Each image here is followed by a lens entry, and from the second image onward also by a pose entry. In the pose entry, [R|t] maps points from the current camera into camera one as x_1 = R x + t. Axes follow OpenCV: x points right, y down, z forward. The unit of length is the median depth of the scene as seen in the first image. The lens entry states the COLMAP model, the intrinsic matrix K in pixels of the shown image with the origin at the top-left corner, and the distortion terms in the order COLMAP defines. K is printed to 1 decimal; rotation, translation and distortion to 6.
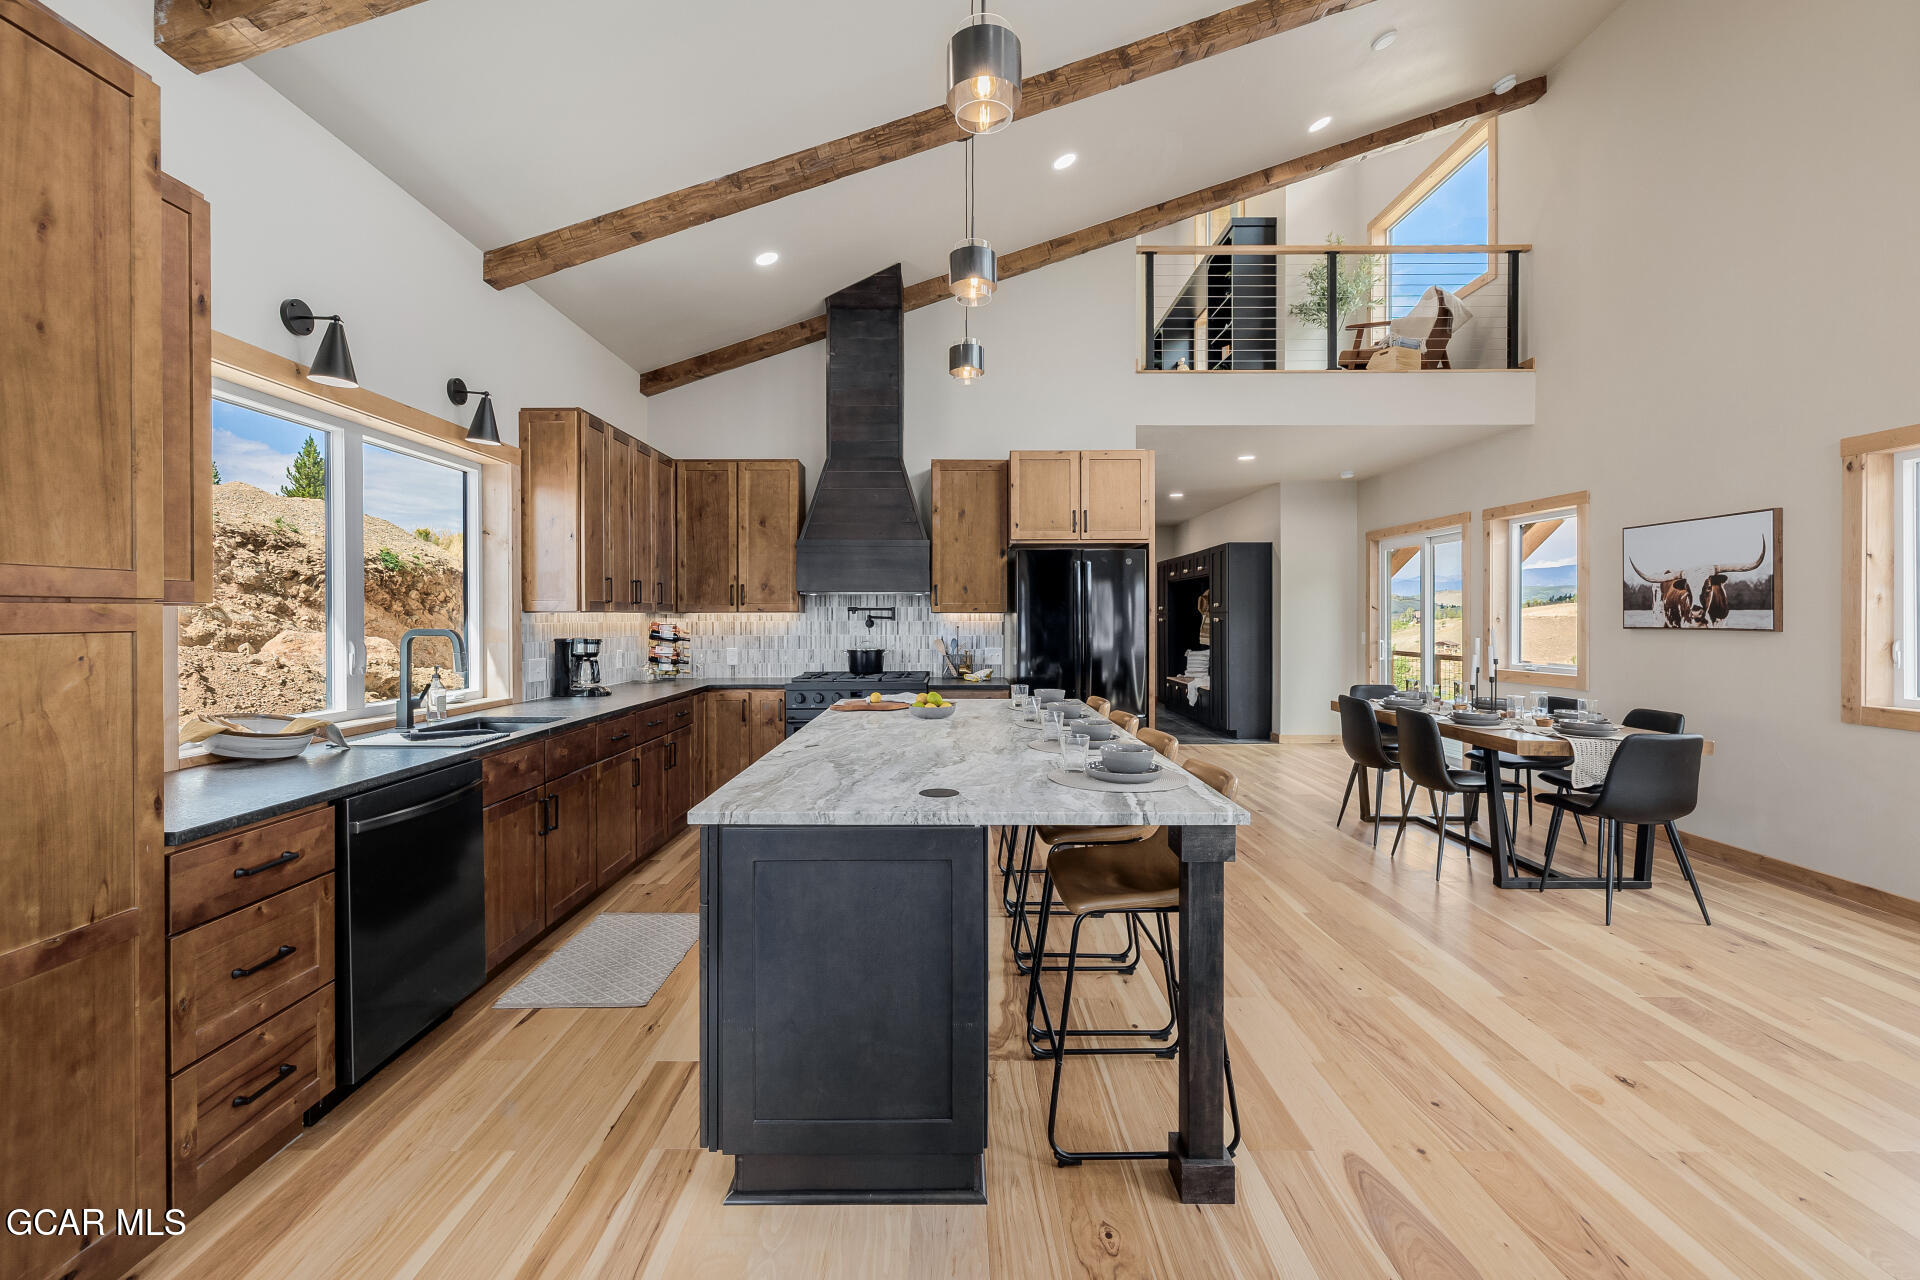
lens RADIAL K [[810.7, 0, 963.6], [0, 810.7, 619.4], [0, 0, 1]] dist [0.002257, 0.000409]
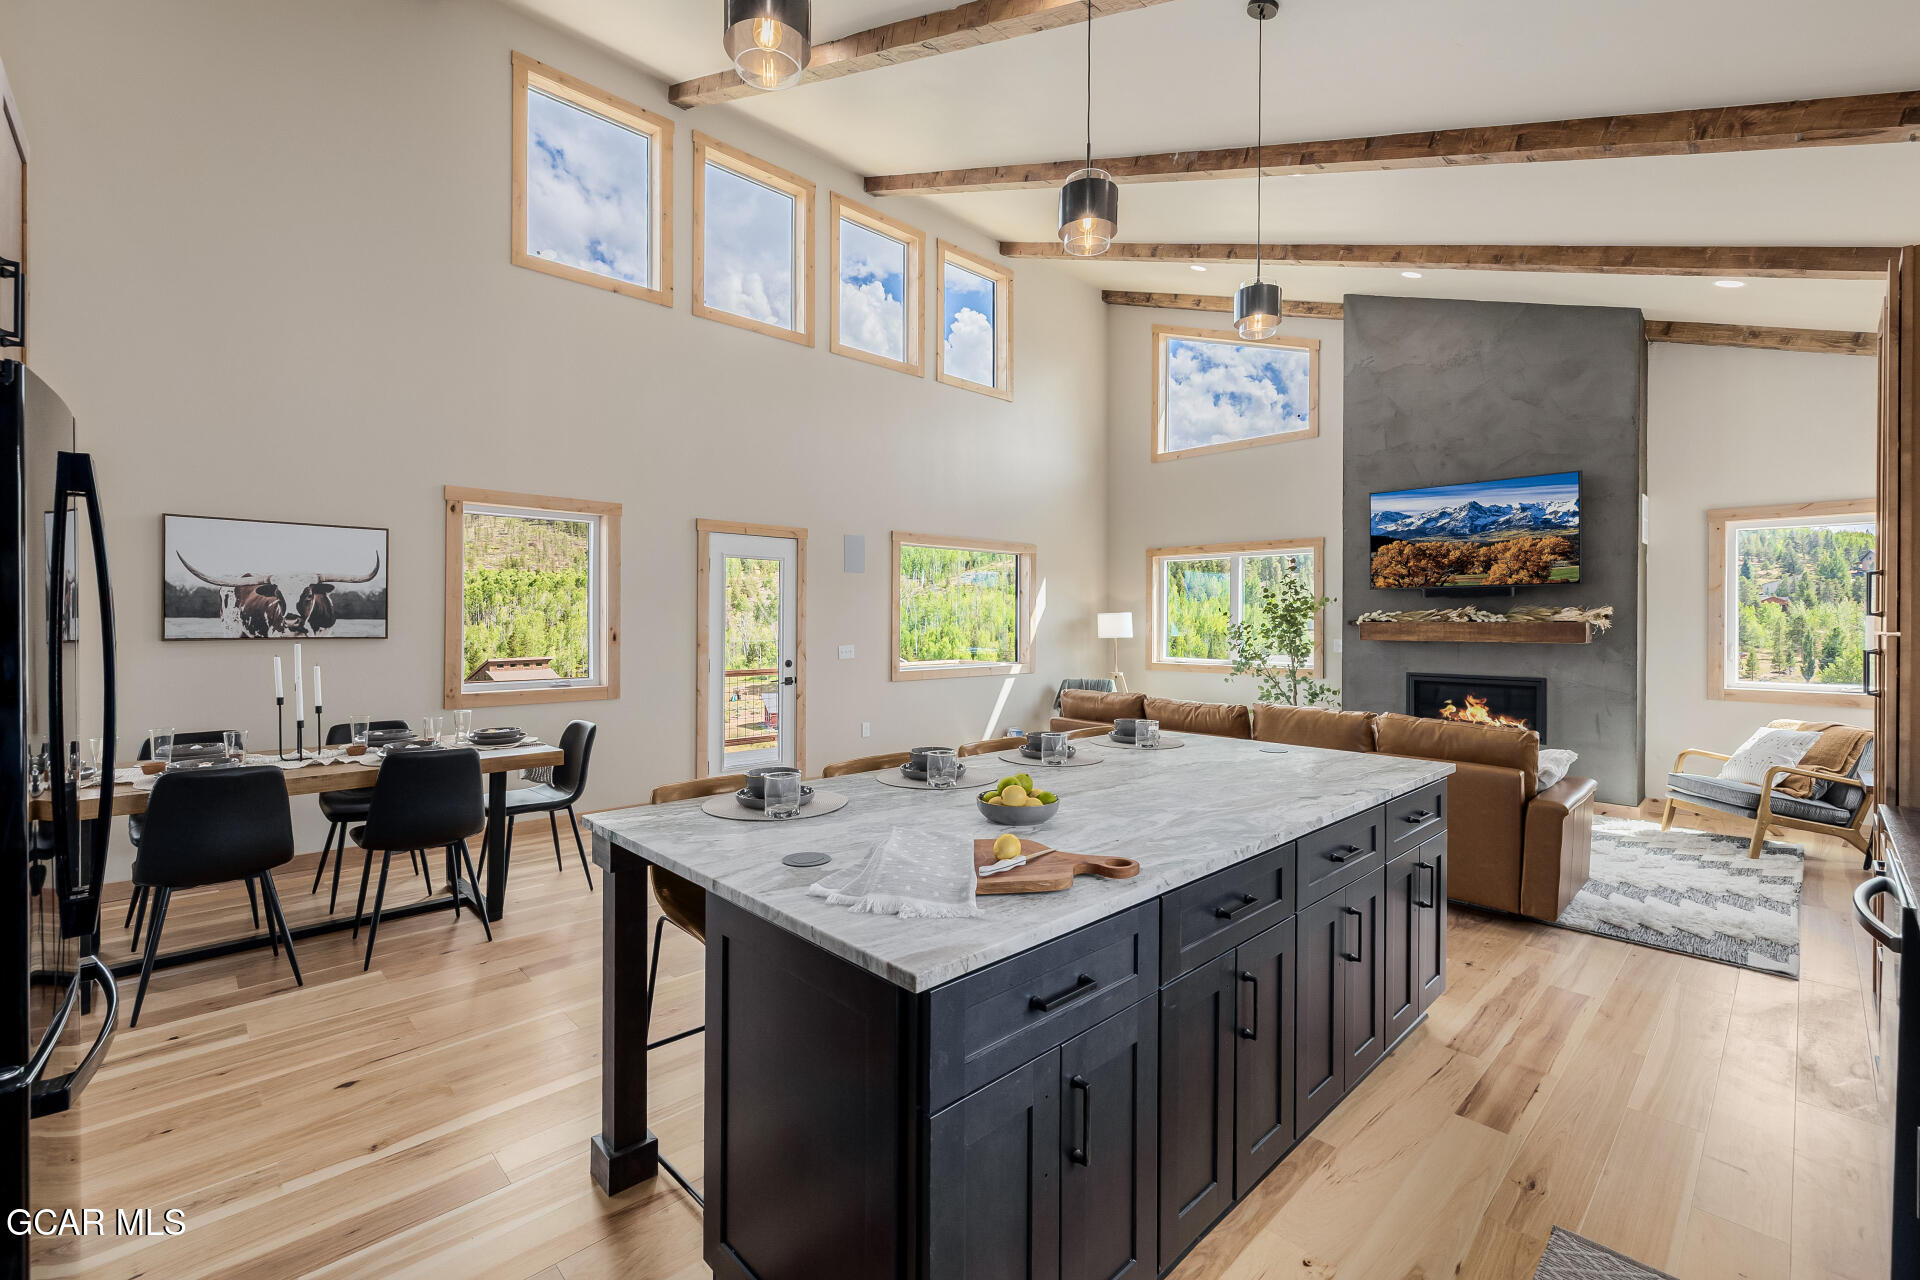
lens RADIAL K [[833.1, 0, 944.3], [0, 833.1, 621.1], [0, 0, 1]] dist [-0.003205, -0.000348]
pose [[-0.680138, -0.004250, 0.733071, -0.284153], [-0.002659, 0.999991, 0.003330, -0.011926], [-0.733079, 0.000316, -0.680144, 0.944732]]
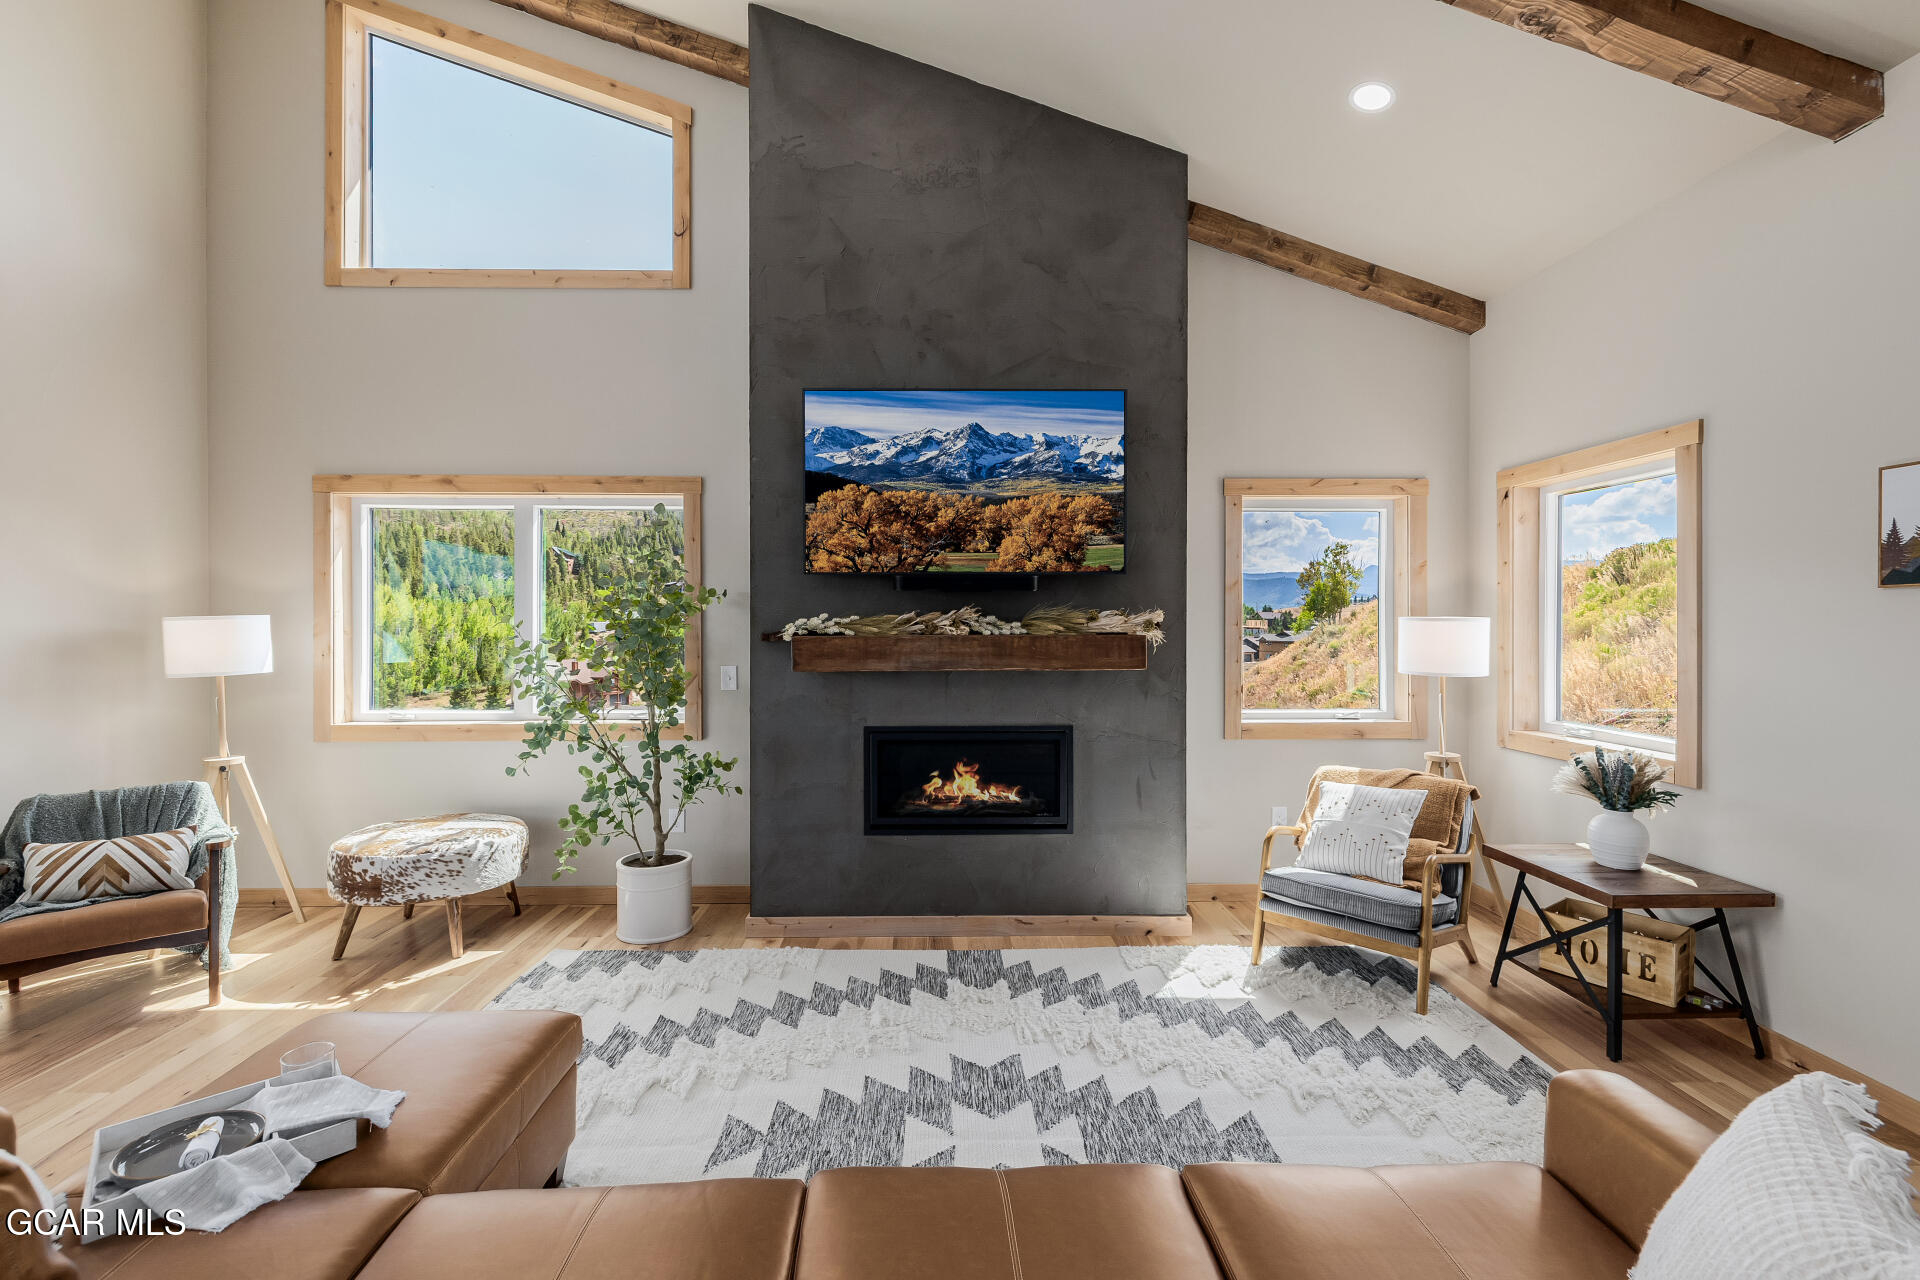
lens RADIAL K [[818.3, 0, 954.4], [0, 818.3, 633.6], [0, 0, 1]] dist [-0.004128, -0.000105]
pose [[-0.999922, -0.001027, -0.012457, 0.102005], [-0.001199, 0.999904, 0.013831, -0.019260], [0.012441, 0.013845, -0.999827, 0.245281]]
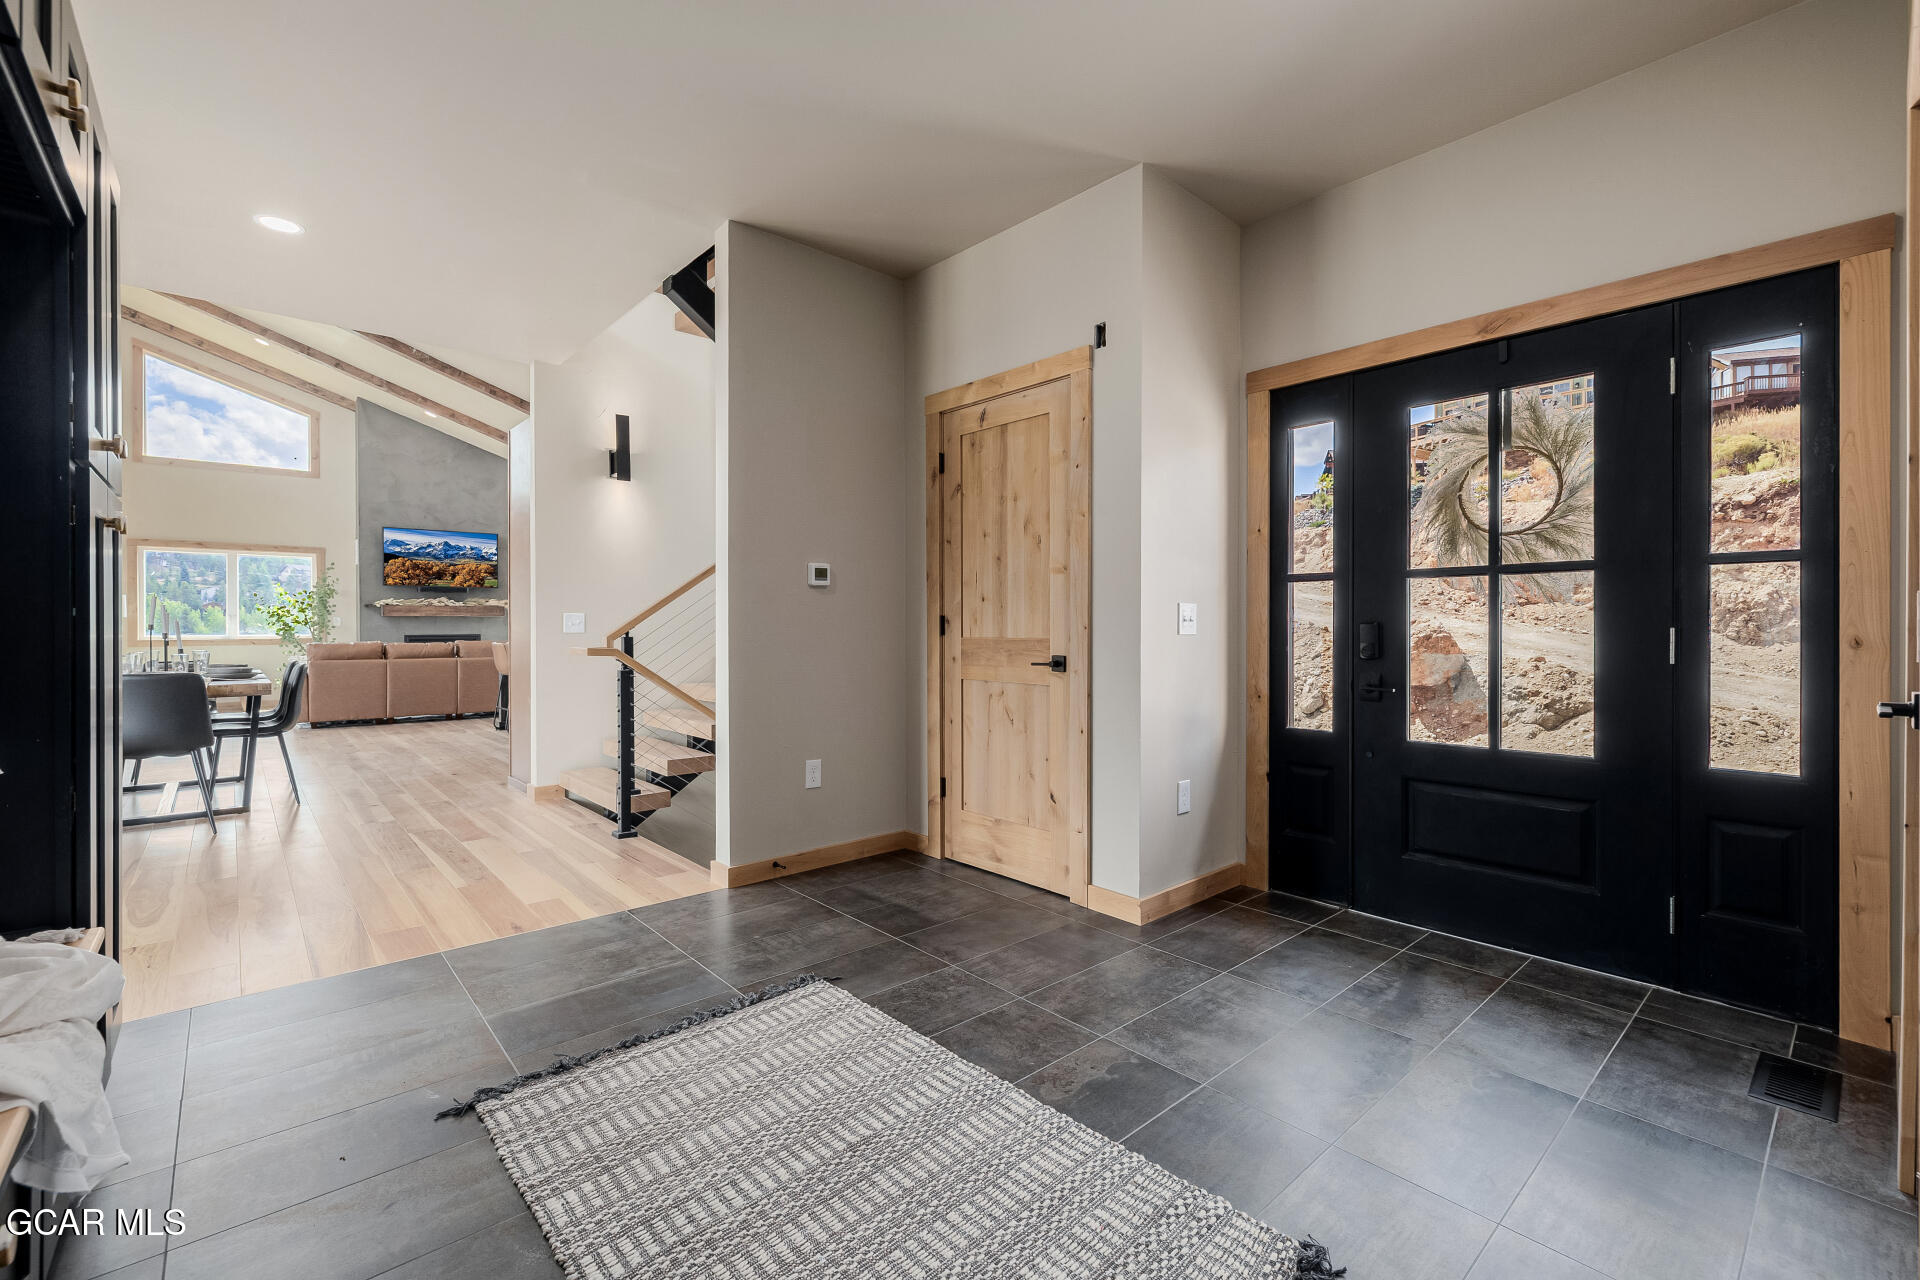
lens RADIAL K [[818.3, 0, 954.4], [0, 818.3, 633.6], [0, 0, 1]] dist [-0.004128, -0.000105]
pose [[-0.756703, 0.004716, -0.653741, 0.479613], [-0.001690, 0.999957, 0.009170, 0.043882], [0.653756, 0.008044, -0.756662, 2.128969]]
